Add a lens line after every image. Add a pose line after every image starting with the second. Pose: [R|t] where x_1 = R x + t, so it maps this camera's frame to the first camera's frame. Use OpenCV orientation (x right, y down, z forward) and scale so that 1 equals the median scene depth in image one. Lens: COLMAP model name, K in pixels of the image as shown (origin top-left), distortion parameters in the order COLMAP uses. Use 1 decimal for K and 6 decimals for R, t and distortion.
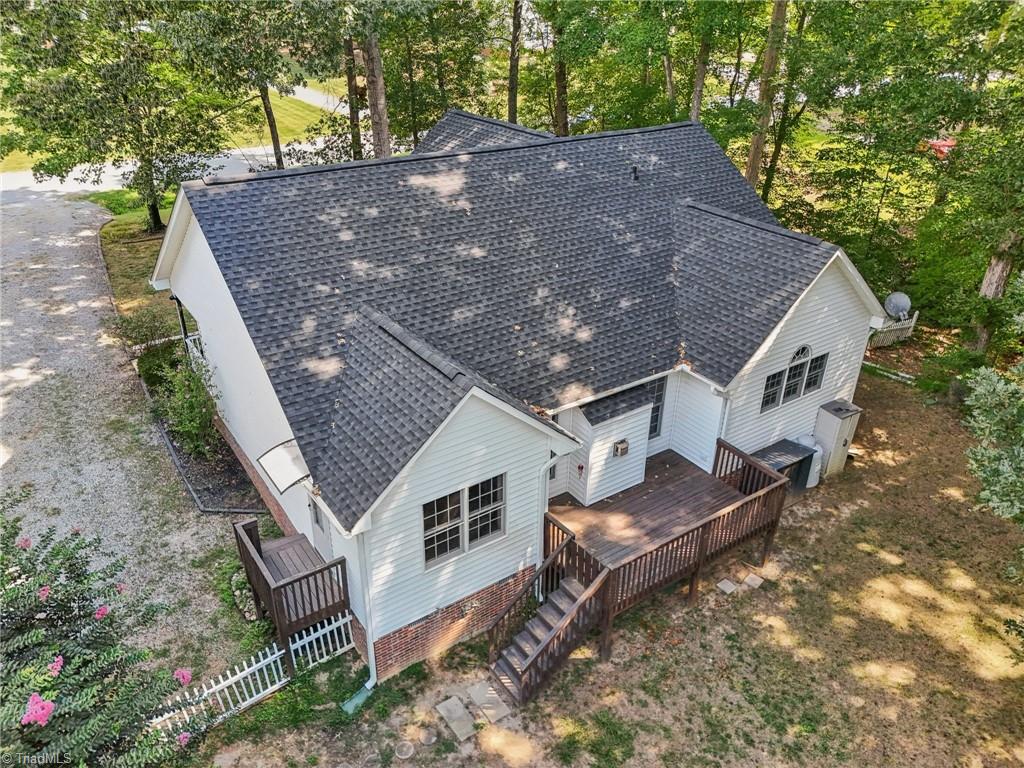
lens RADIAL K [[746.0, 0, 512.0], [0, 746.0, 384.0], [0, 0, 1]] dist [0.072381, -0.068322]
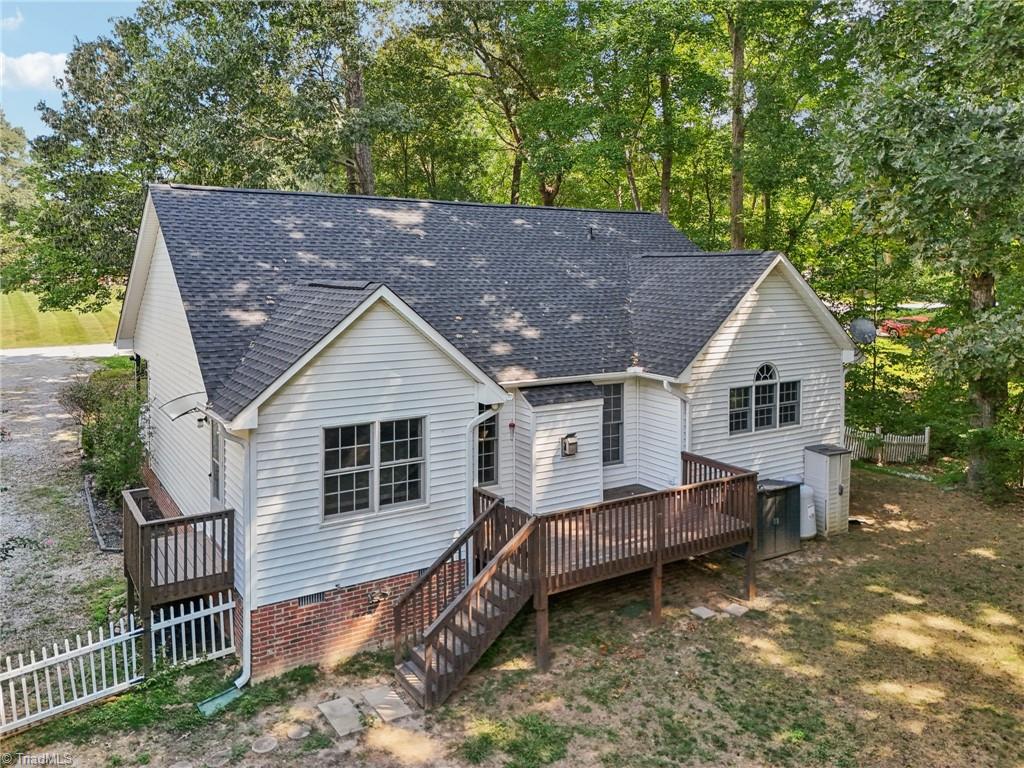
lens RADIAL K [[774.1, 0, 511.6], [0, 774.1, 296.6], [0, 0, 1]] dist [0.086360, -0.066716]
pose [[0.999202, -0.011031, -0.038399, 0.129034], [-0.006890, 0.899152, -0.437583, 0.381938], [0.039354, 0.437498, 0.898358, 0.080455]]
